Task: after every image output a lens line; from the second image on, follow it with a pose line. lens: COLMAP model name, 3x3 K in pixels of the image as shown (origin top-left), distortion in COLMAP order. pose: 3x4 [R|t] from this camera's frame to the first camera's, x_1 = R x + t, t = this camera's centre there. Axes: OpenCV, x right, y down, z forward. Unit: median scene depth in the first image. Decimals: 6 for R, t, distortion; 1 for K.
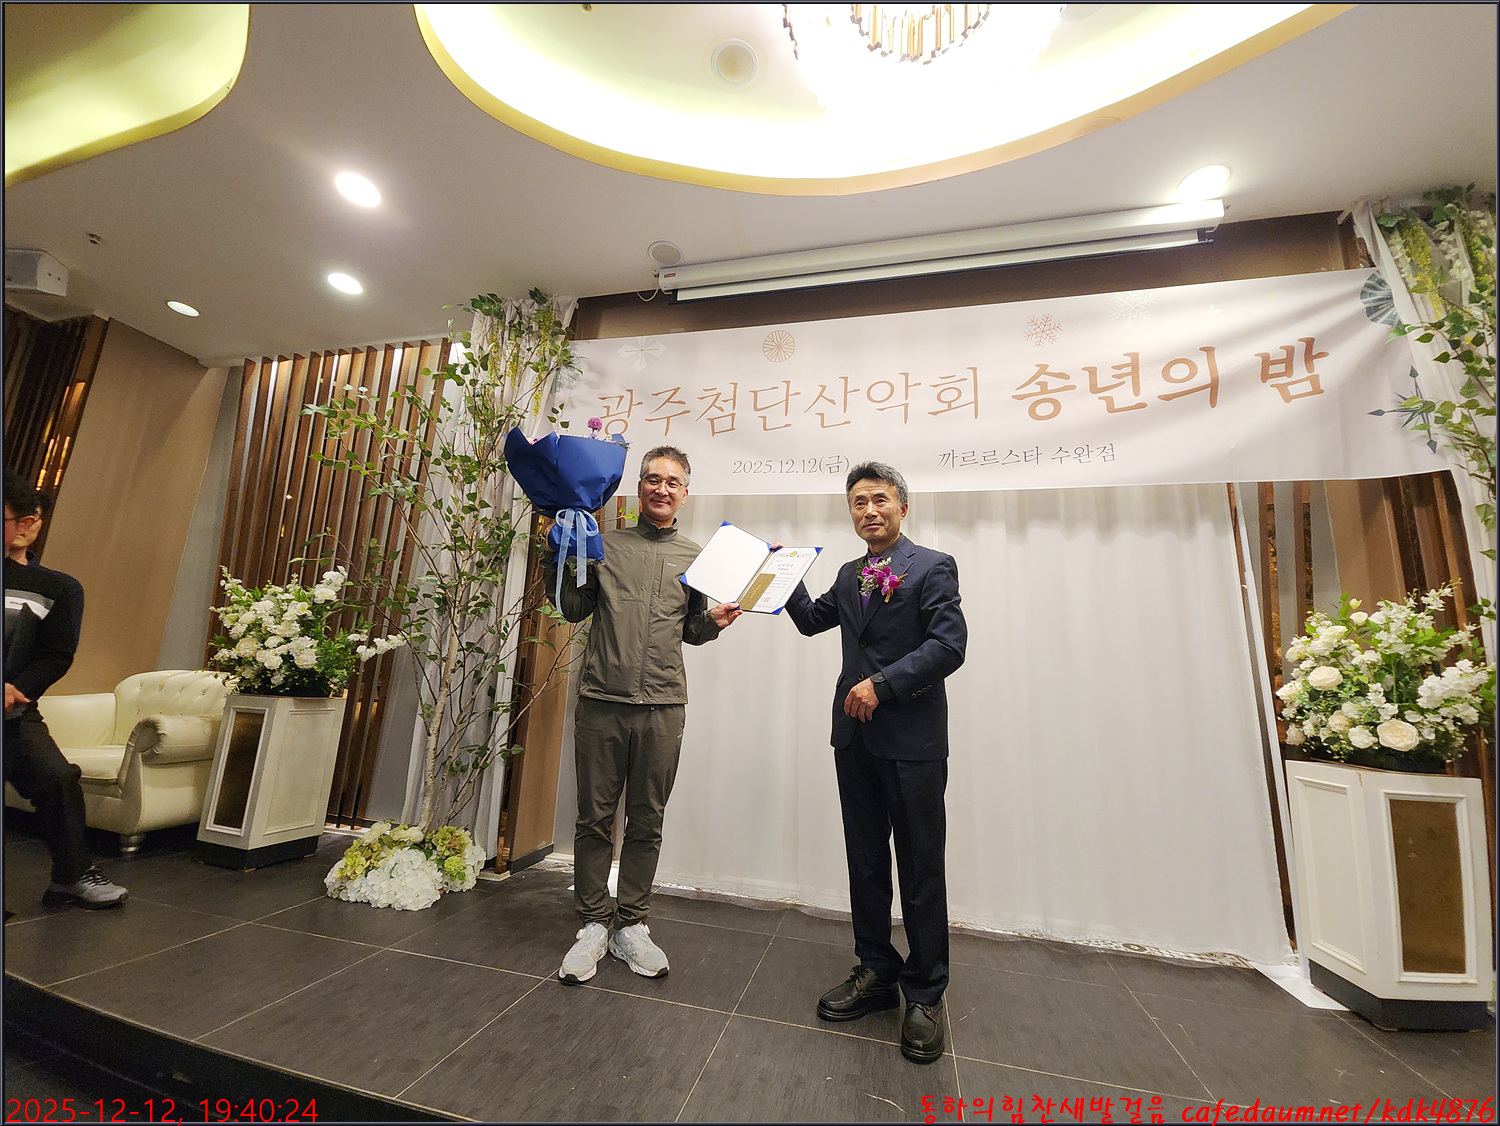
lens RADIAL K [[616.2, 0, 746.2], [0, 616.2, 559.0], [0, 0, 1]] dist [0.015308, -0.010057]
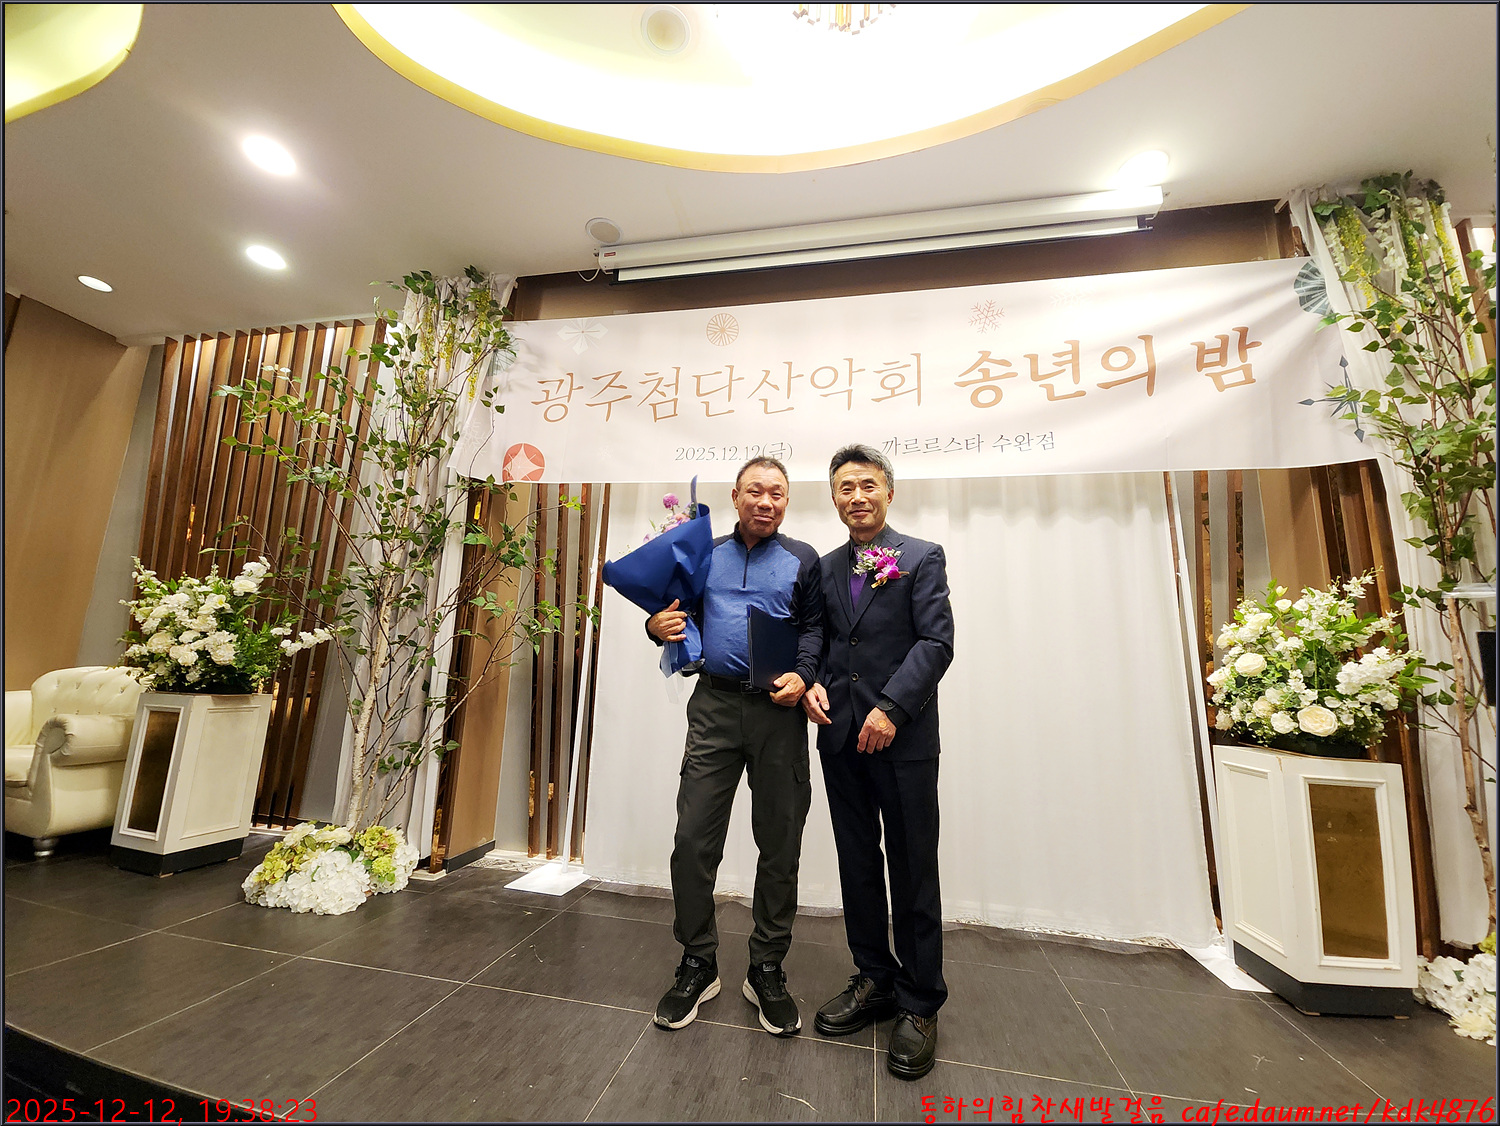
lens RADIAL K [[616.2, 0, 746.1], [0, 616.2, 559.4], [0, 0, 1]] dist [0.015308, -0.010057]
pose [[0.999118, -0.003288, 0.041855, 0.052631], [0.002458, 0.999800, 0.019865, -0.001601], [-0.041912, -0.019745, 0.998926, 0.019609]]
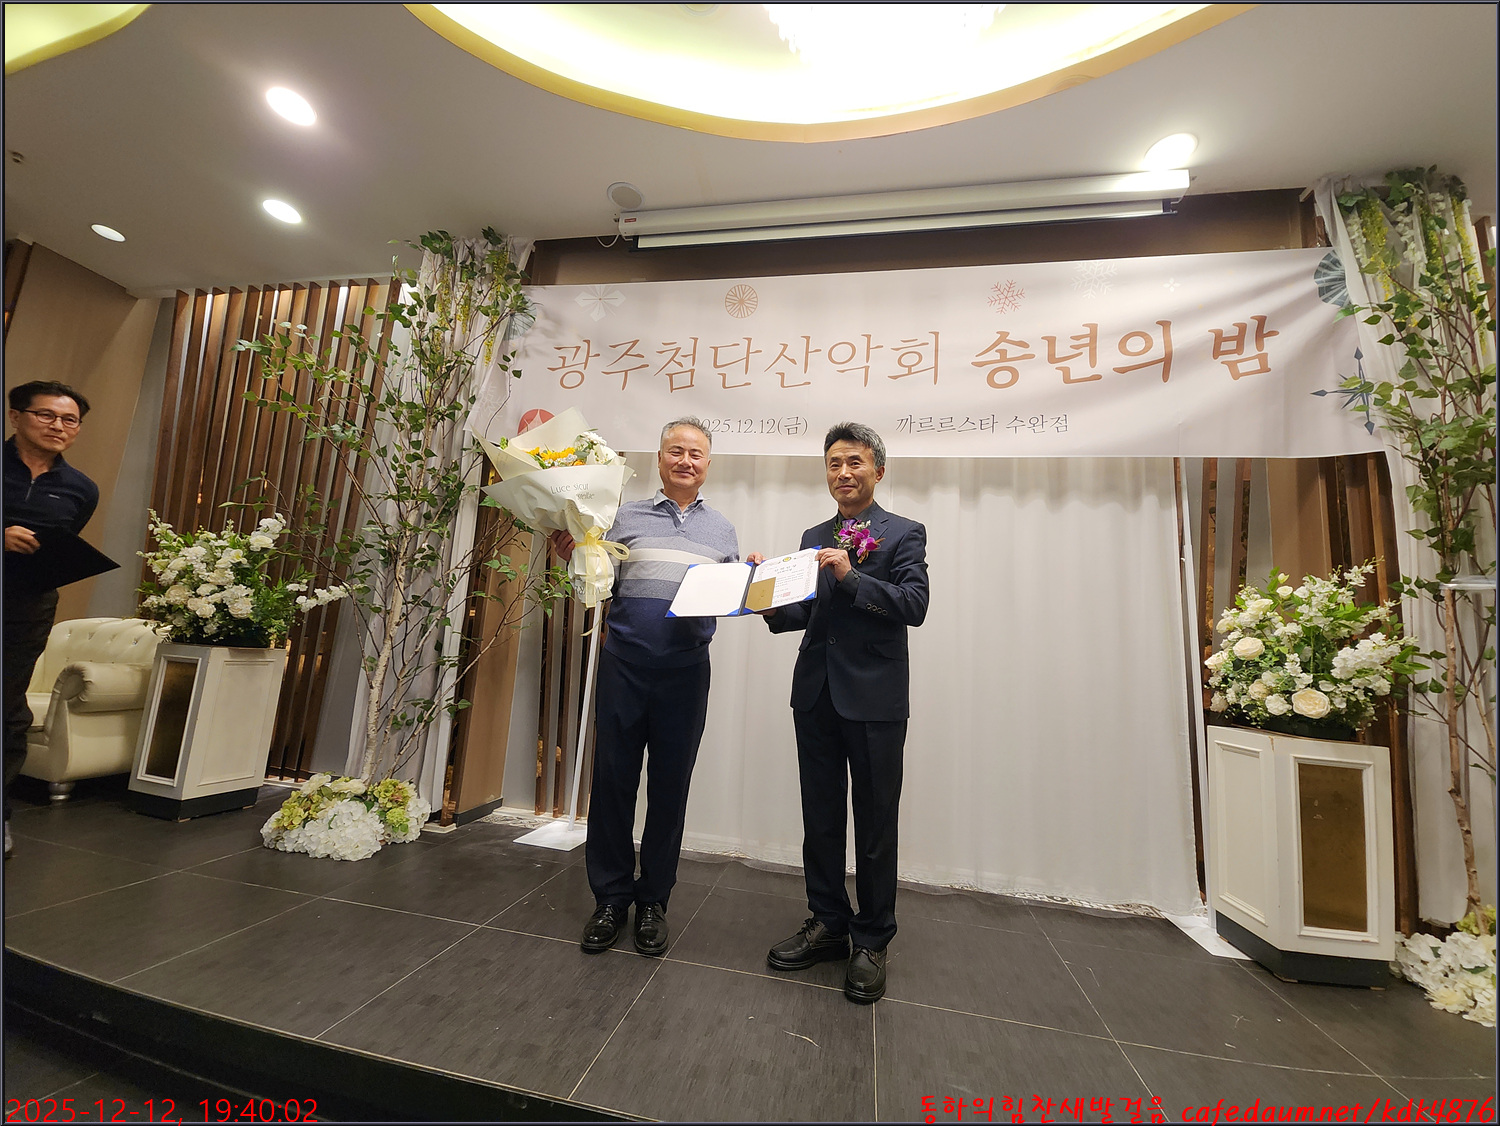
lens RADIAL K [[616.2, 0, 746.9], [0, 616.2, 560.3], [0, 0, 1]] dist [0.015308, -0.010057]
pose [[0.998523, 0.028183, 0.046443, 0.030528], [-0.030726, 0.998014, 0.054988, 0.010112], [-0.044801, -0.056334, 0.997406, 0.005843]]
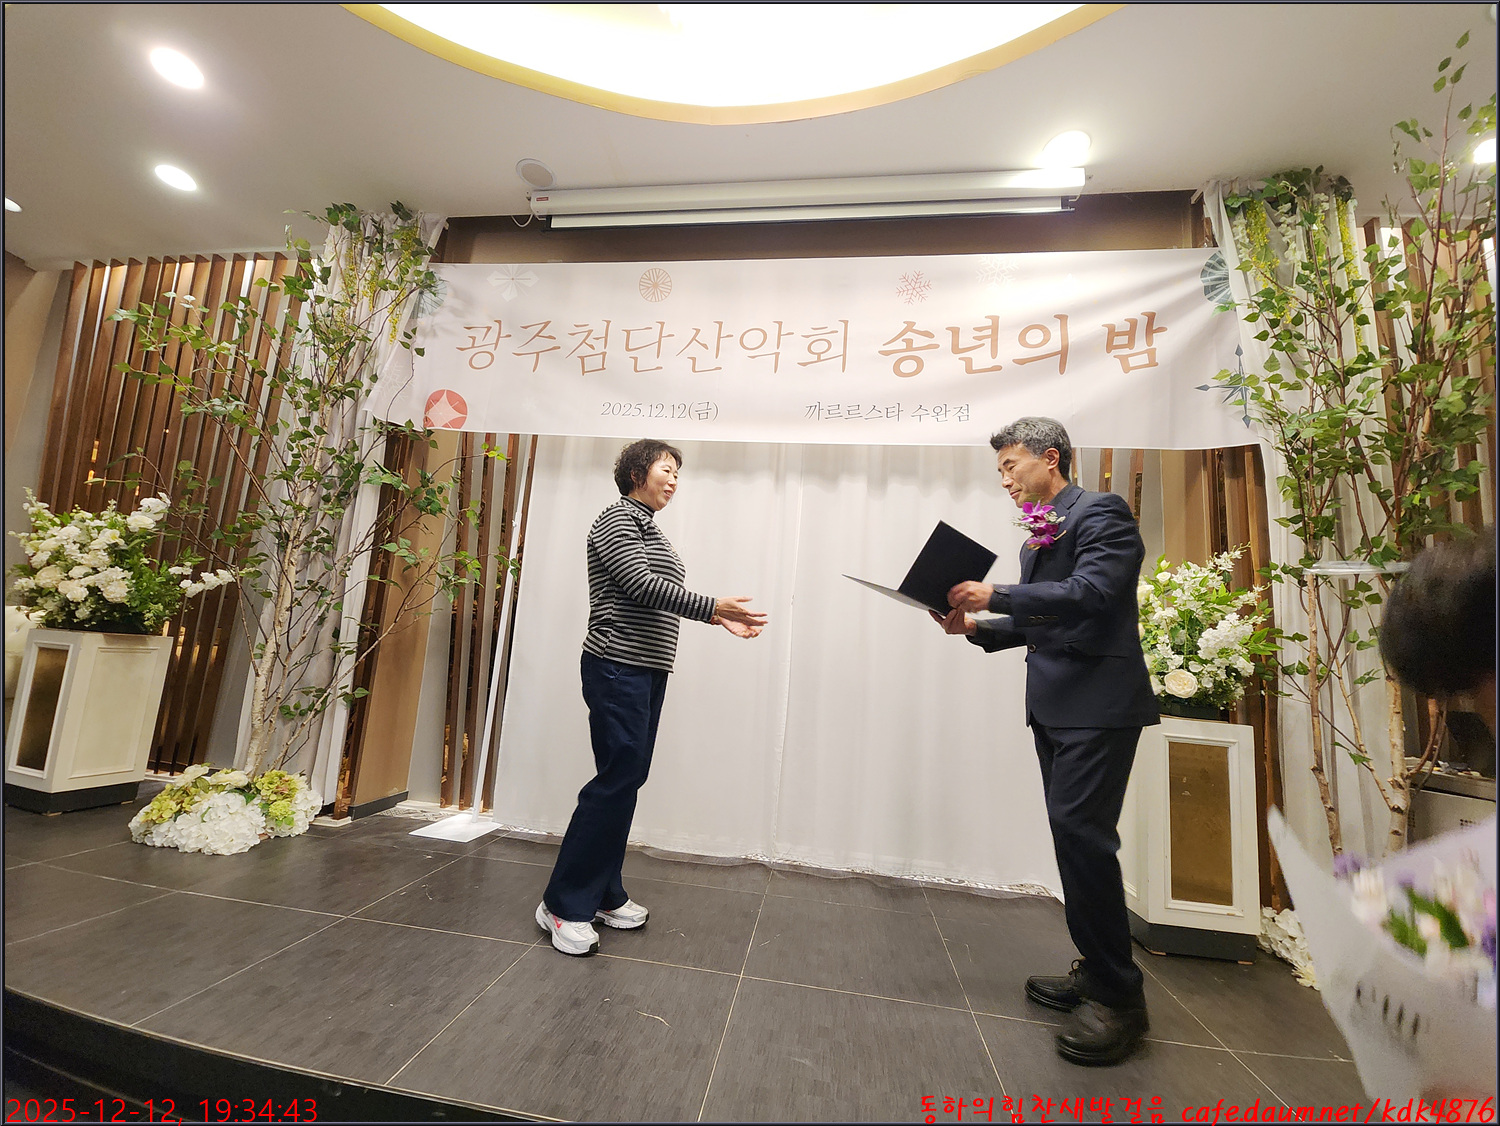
lens RADIAL K [[616.2, 0, 747.4], [0, 616.2, 560.1], [0, 0, 1]] dist [0.015308, -0.010057]
pose [[0.994396, 0.035752, 0.099486, 0.126584], [-0.041121, 0.997776, 0.052455, 0.029994], [-0.097389, -0.056252, 0.993655, 0.004534]]
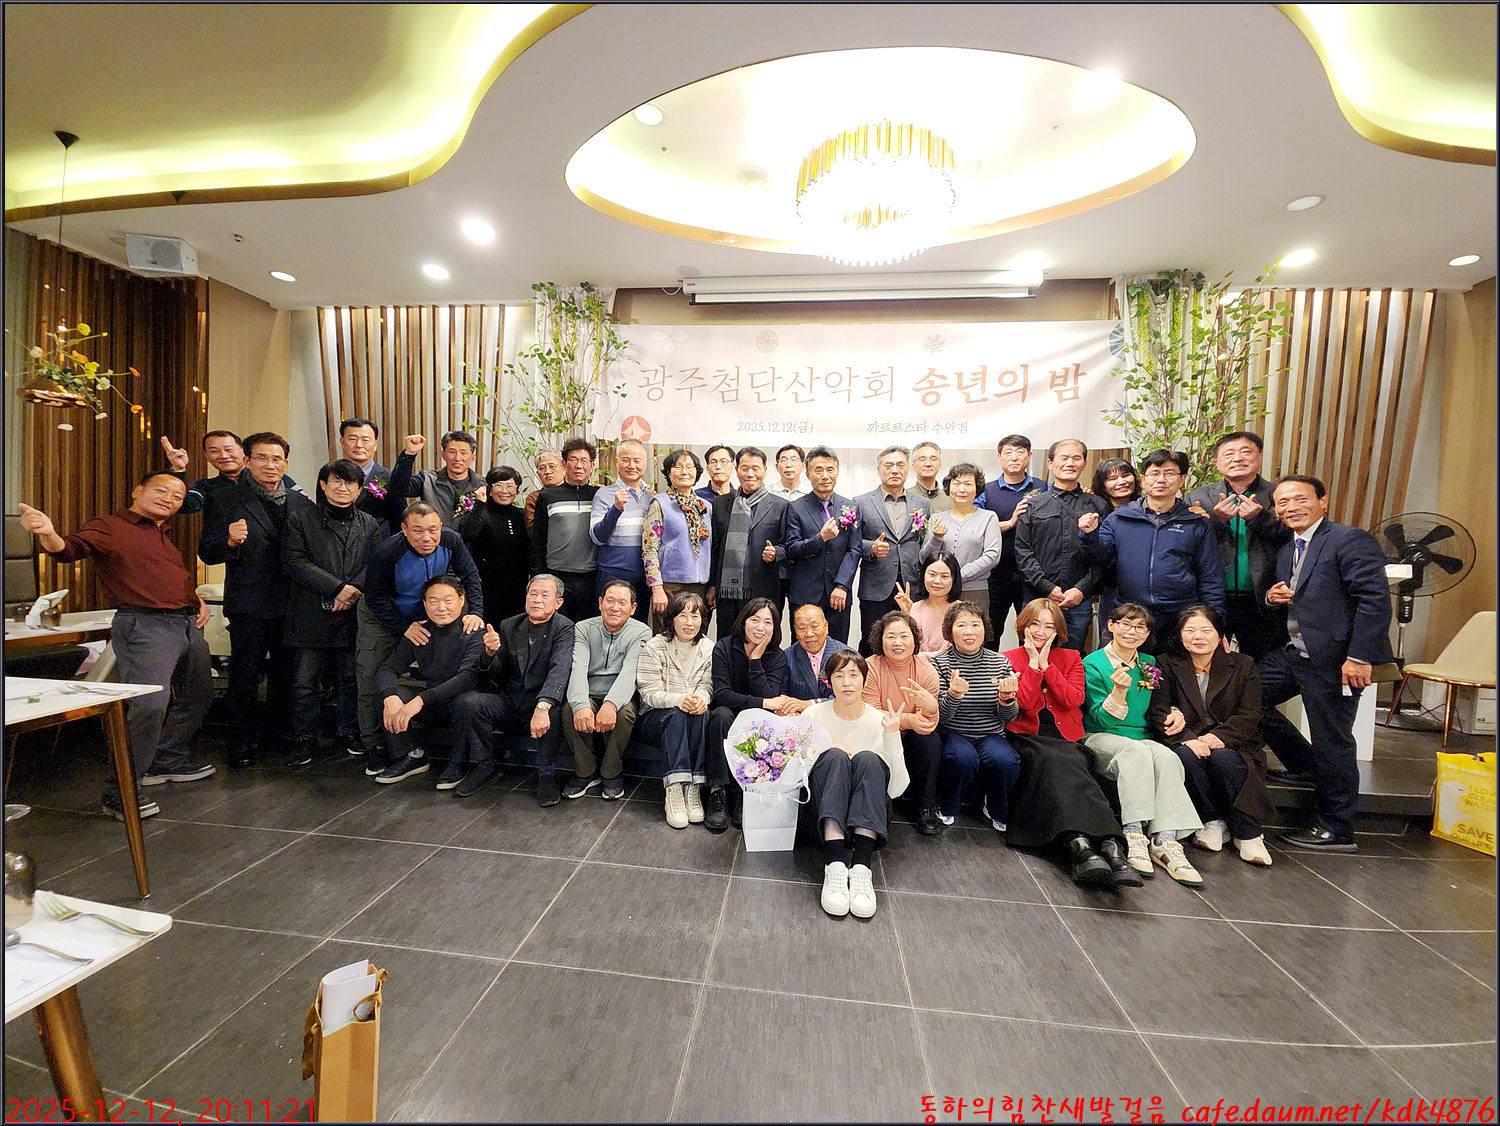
lens RADIAL K [[616.2, 0, 747.8], [0, 616.2, 559.9], [0, 0, 1]] dist [0.015308, -0.010057]
pose [[0.991869, -0.026531, 0.124466, -0.211482], [-0.003730, 0.971547, 0.236819, -0.203597], [-0.127208, -0.235358, 0.963548, -0.604952]]
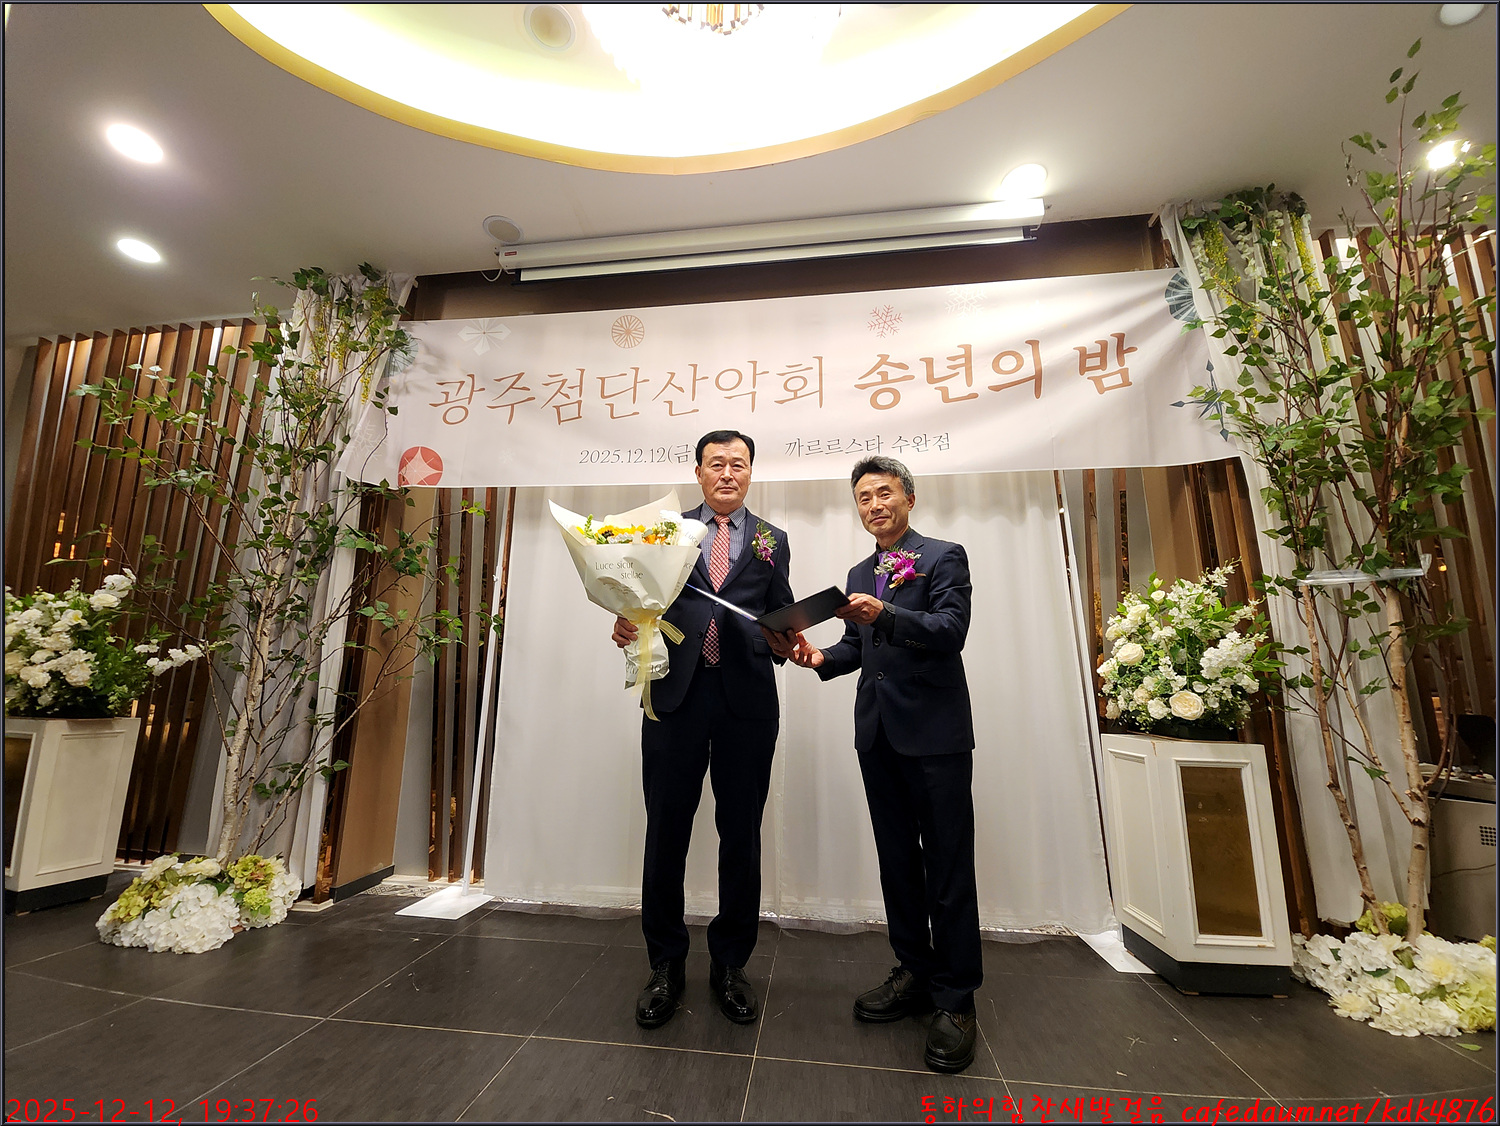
lens RADIAL K [[616.2, 0, 747.1], [0, 616.2, 559.2], [0, 0, 1]] dist [0.015308, -0.010057]
pose [[0.993035, -0.017648, 0.116489, 0.130840], [0.017761, 0.999842, 0.000073, 0.015066], [-0.116472, 0.001996, 0.993192, 0.023815]]
